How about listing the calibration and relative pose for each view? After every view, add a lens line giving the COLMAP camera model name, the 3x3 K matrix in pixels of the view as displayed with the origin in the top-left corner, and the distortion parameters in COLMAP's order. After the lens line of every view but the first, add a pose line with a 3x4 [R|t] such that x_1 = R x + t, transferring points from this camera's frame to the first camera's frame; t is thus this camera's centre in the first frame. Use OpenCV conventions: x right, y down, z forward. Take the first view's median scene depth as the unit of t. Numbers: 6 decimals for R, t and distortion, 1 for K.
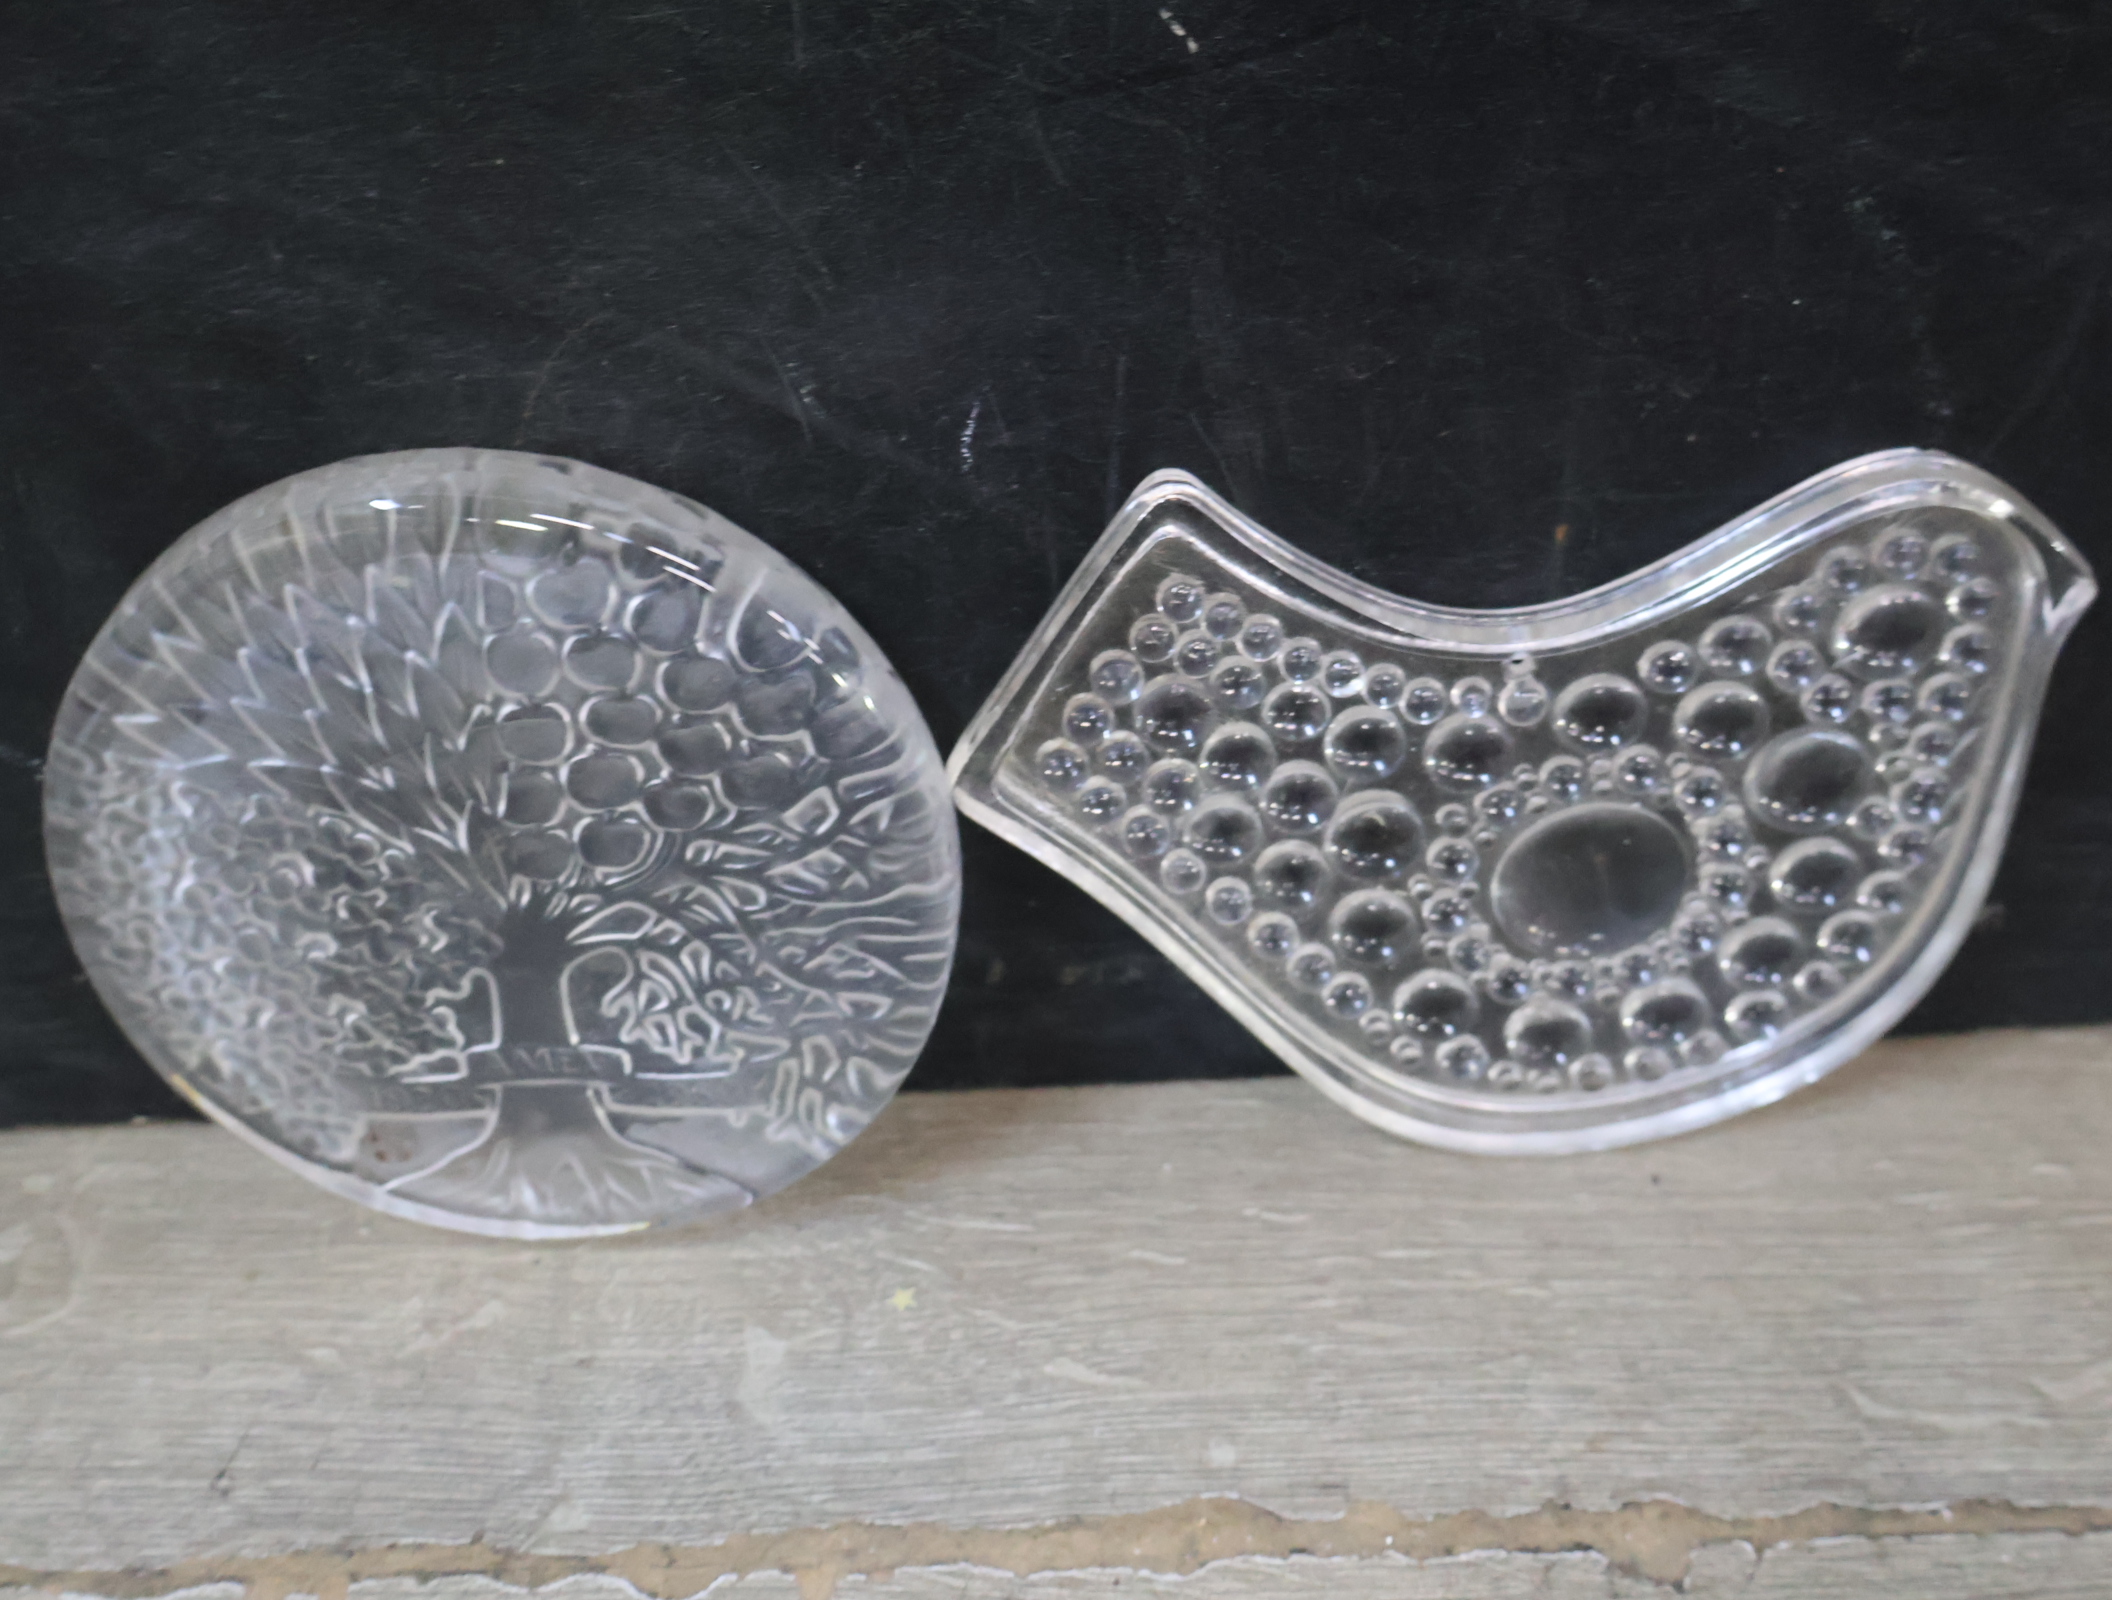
lens RADIAL K [[2263.1, 0, 1056.9], [0, 2263.1, 779.6], [0, 0, 1]] dist [0.017537, 0.000000]
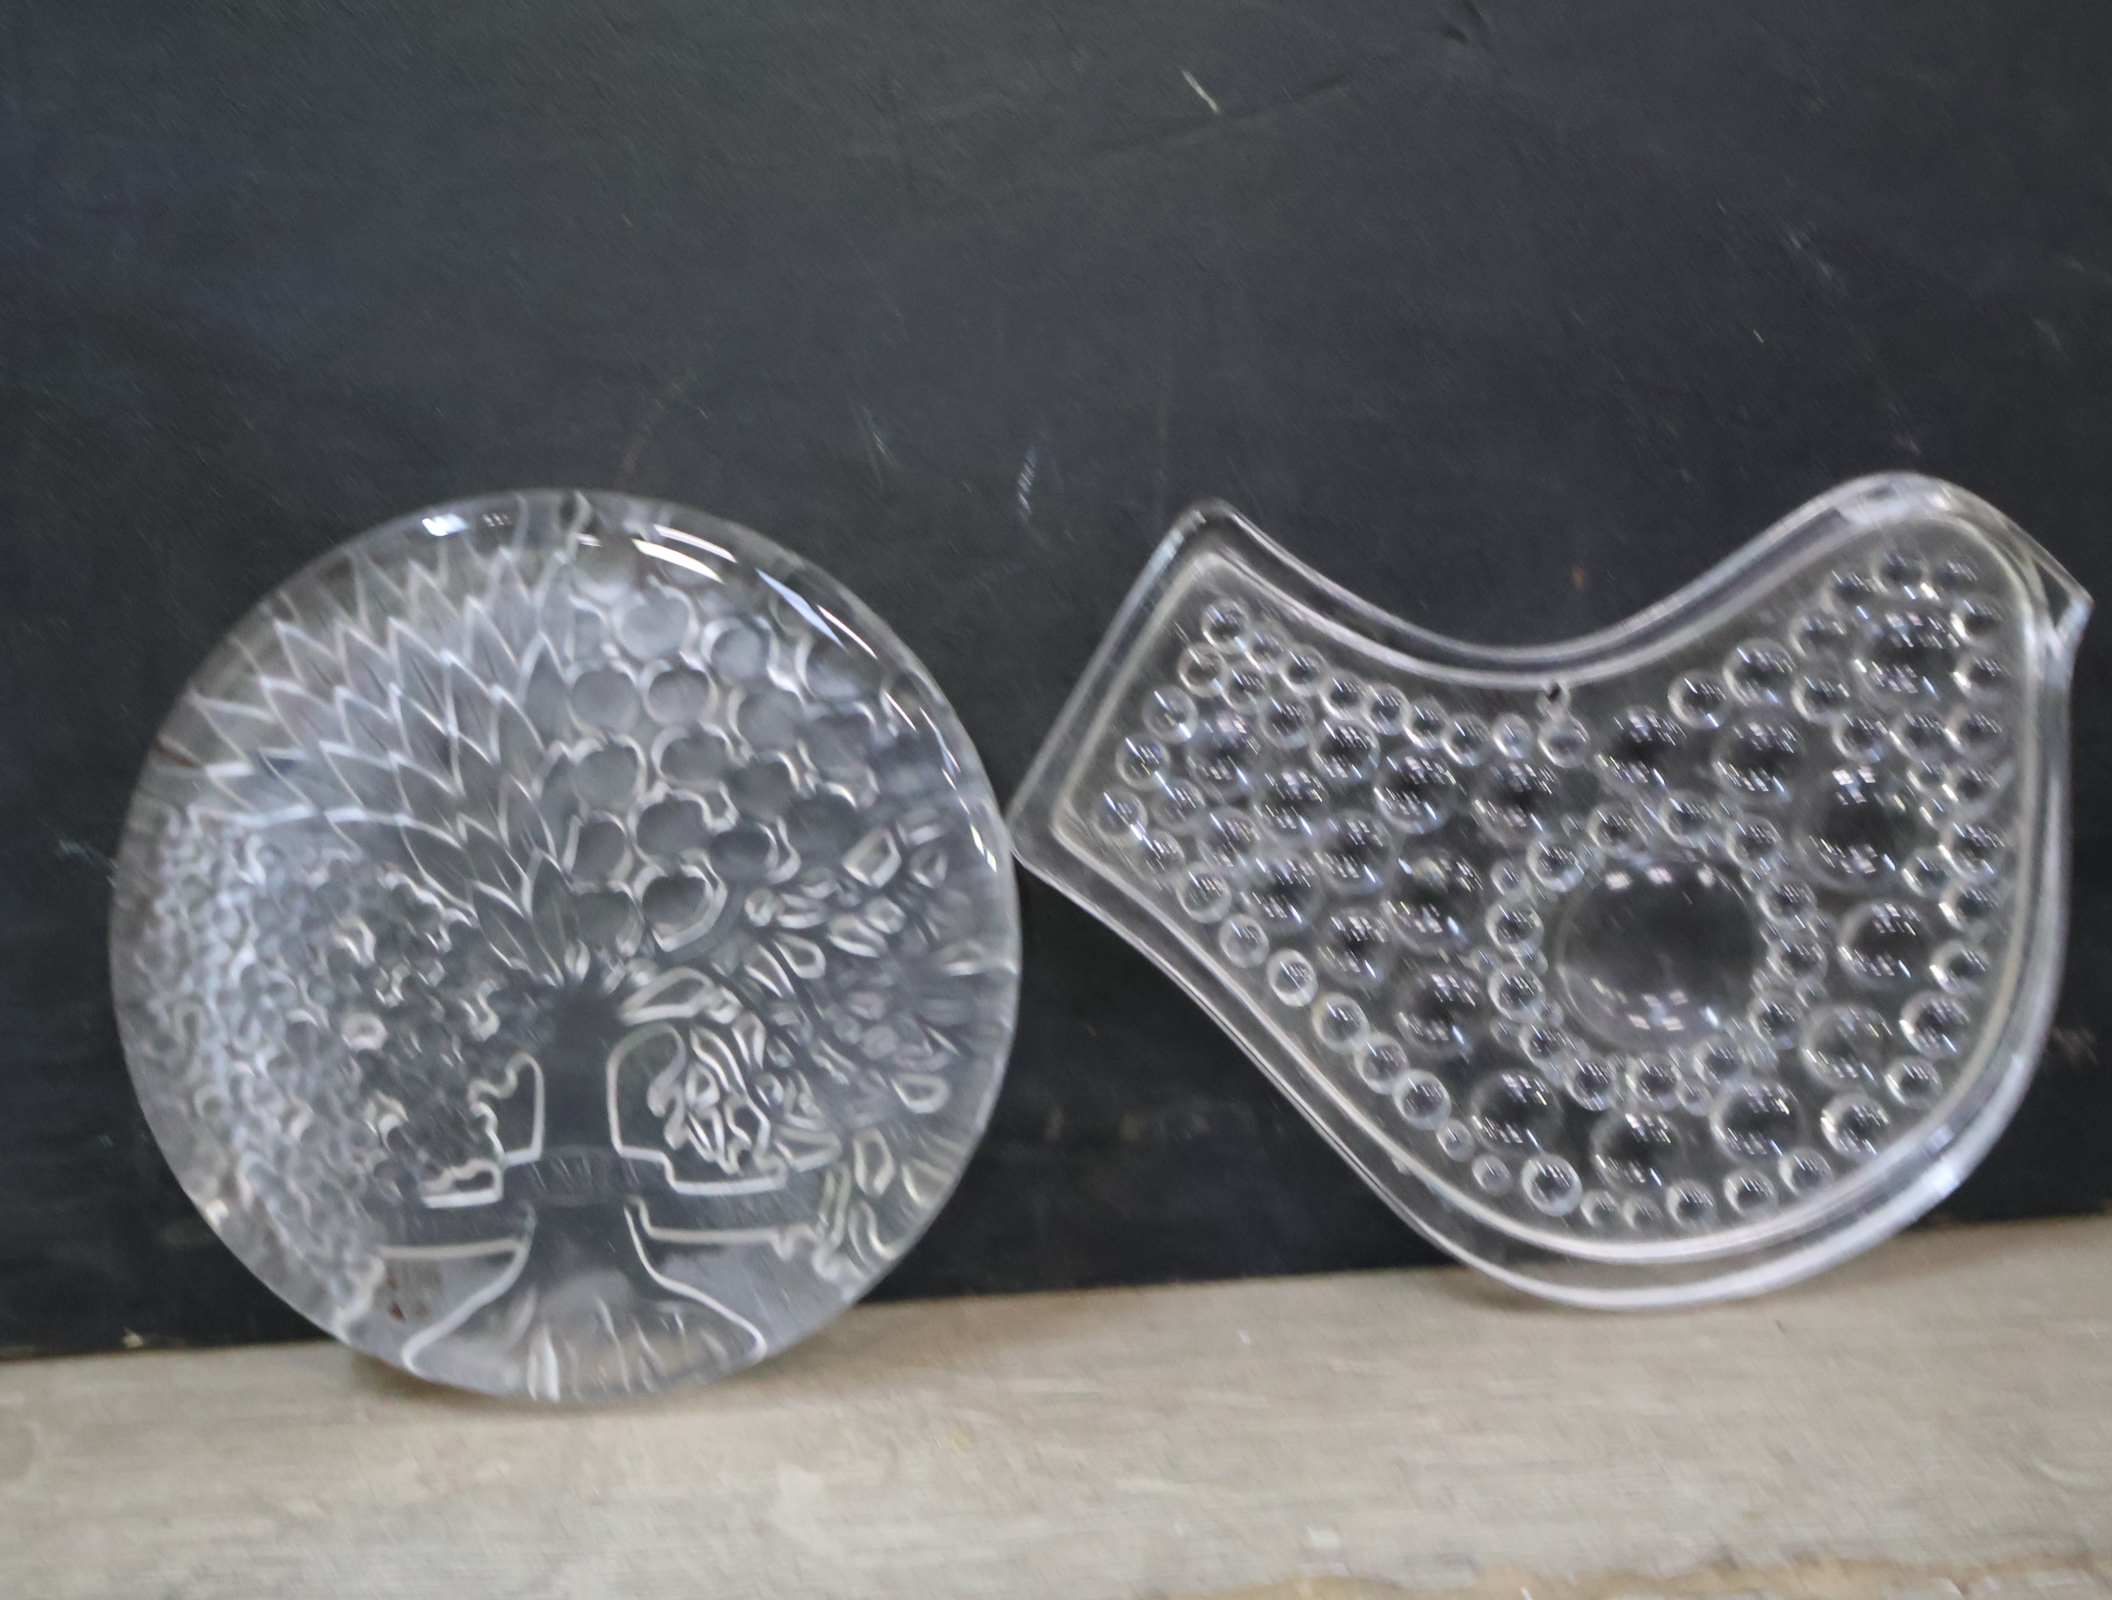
lens RADIAL K [[2263.1, 0, 1060.3], [0, 2263.1, 804.7], [0, 0, 1]] dist [0.017537, 0.000000]
pose [[0.999730, -0.020682, -0.010589, -0.013247], [0.012834, 0.871444, -0.490328, 0.485273], [0.019368, 0.490060, 0.871474, 0.105886]]
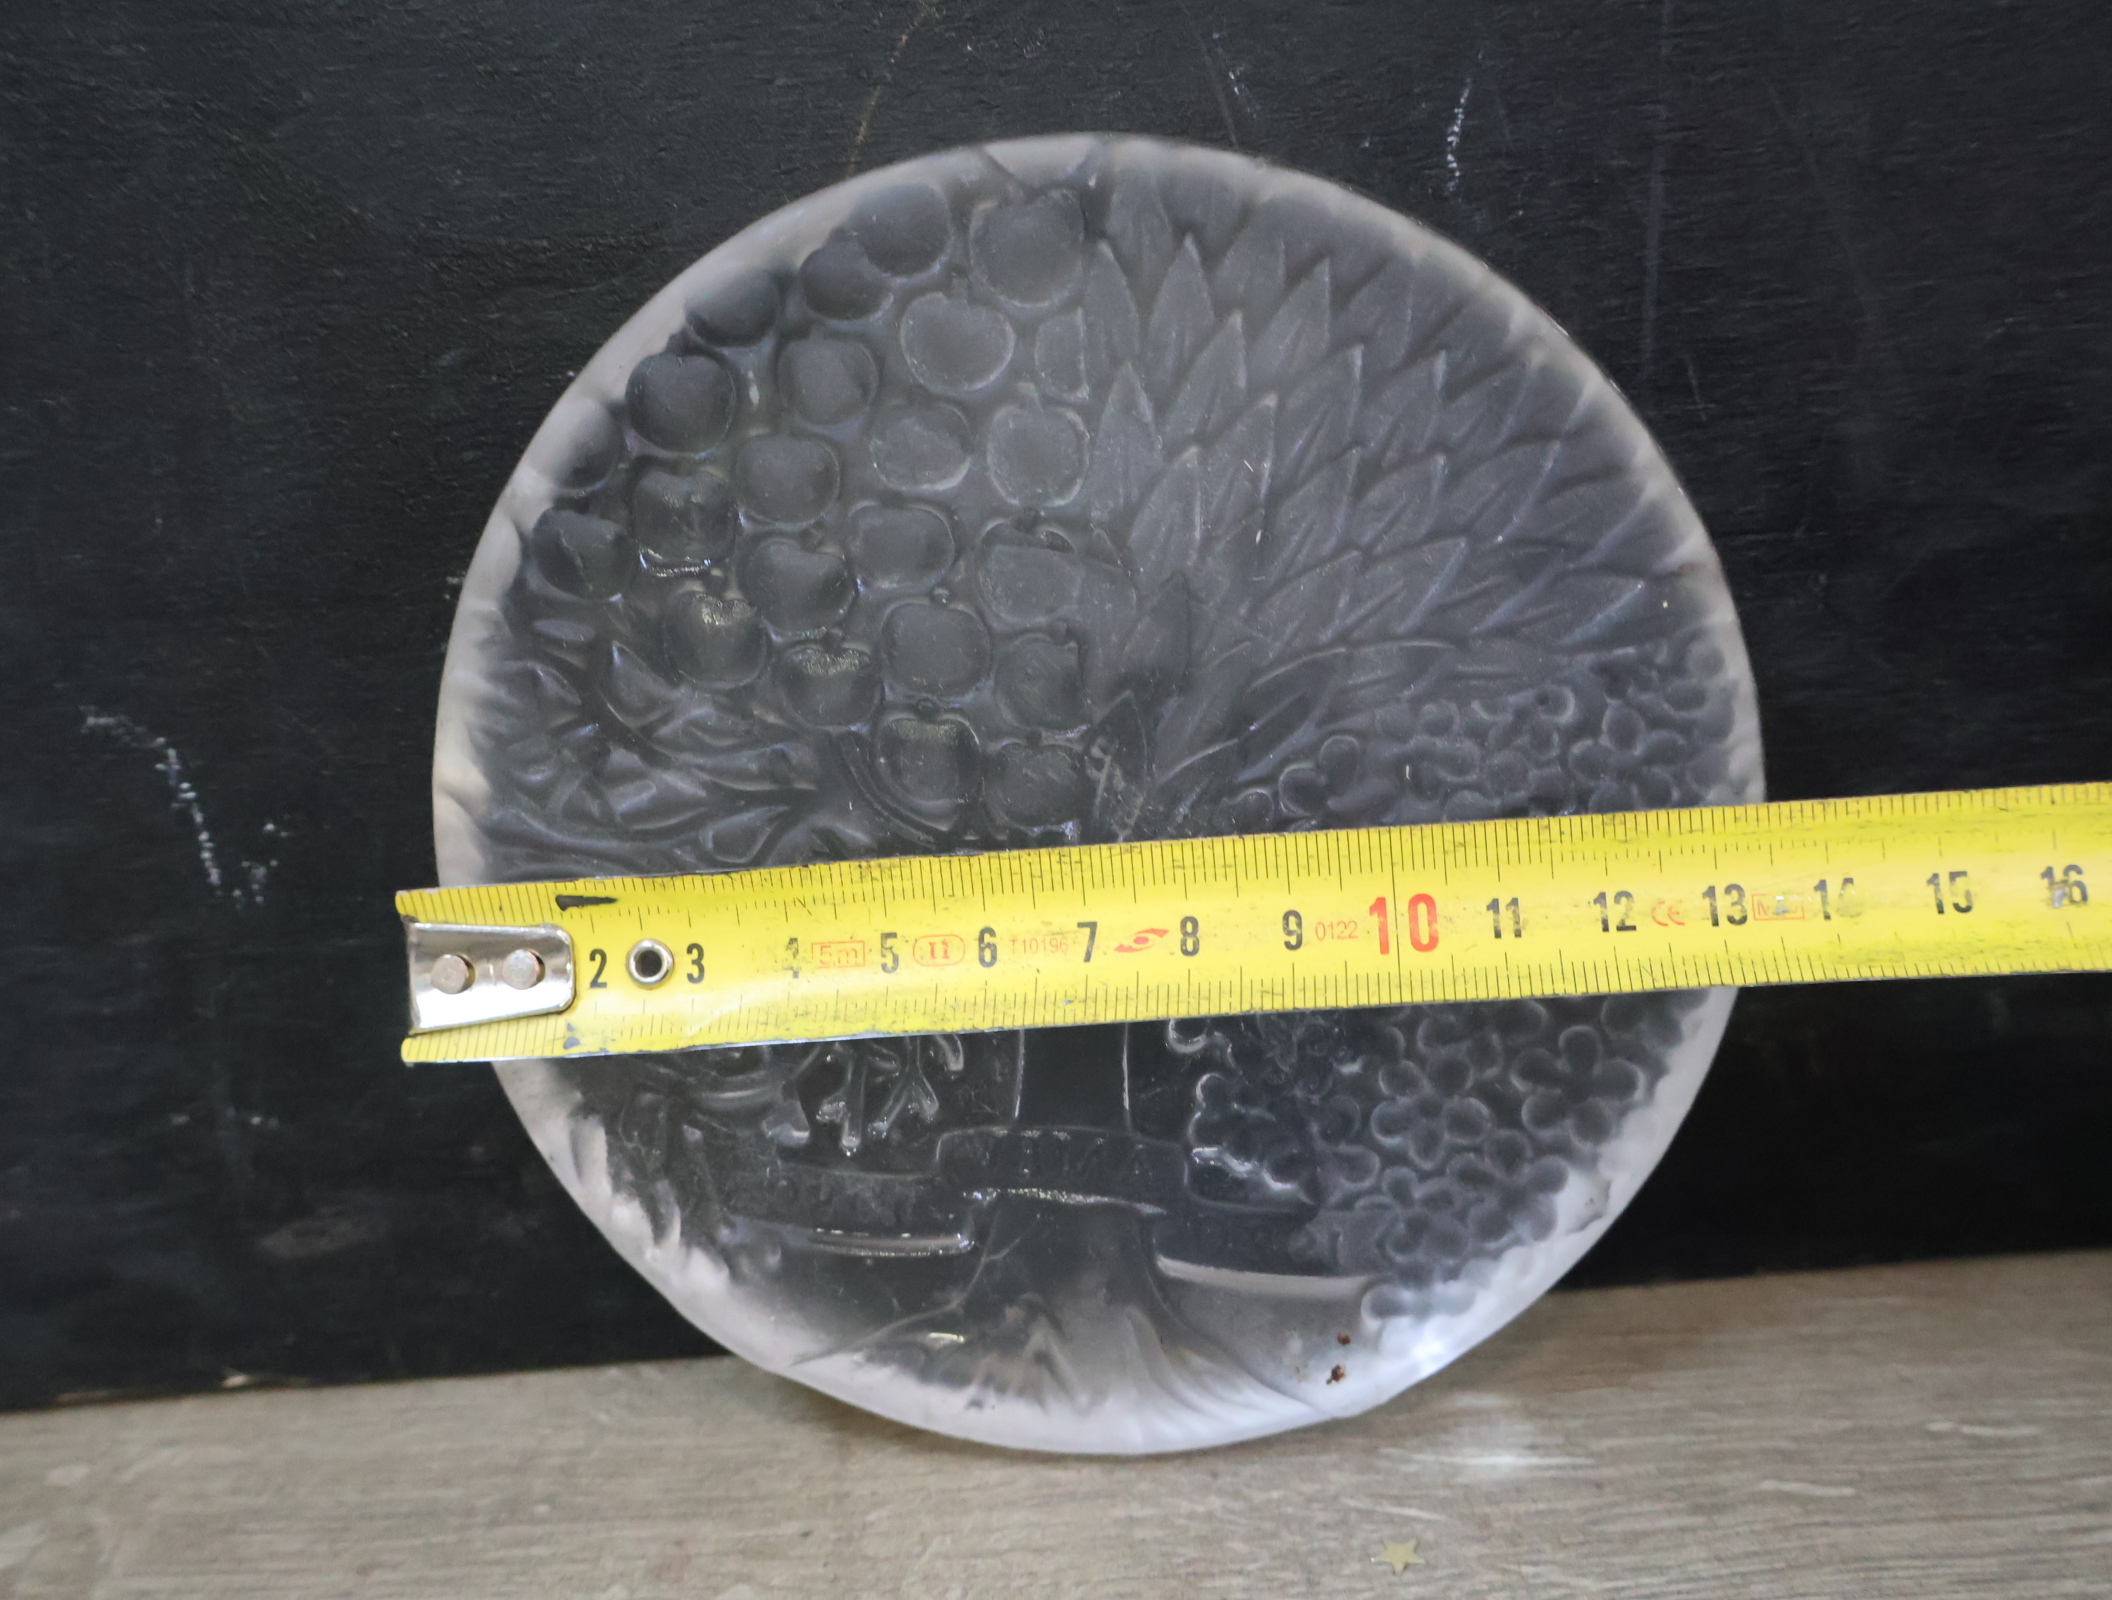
lens RADIAL K [[2263.1, 0, 1076.3], [0, 2263.1, 796.1], [0, 0, 1]] dist [0.017537, 0.000000]
pose [[0.996803, -0.045971, -0.065345, -0.113421], [0.015609, 0.914172, -0.405027, 0.311096], [0.078356, 0.402712, 0.911967, 0.378353]]
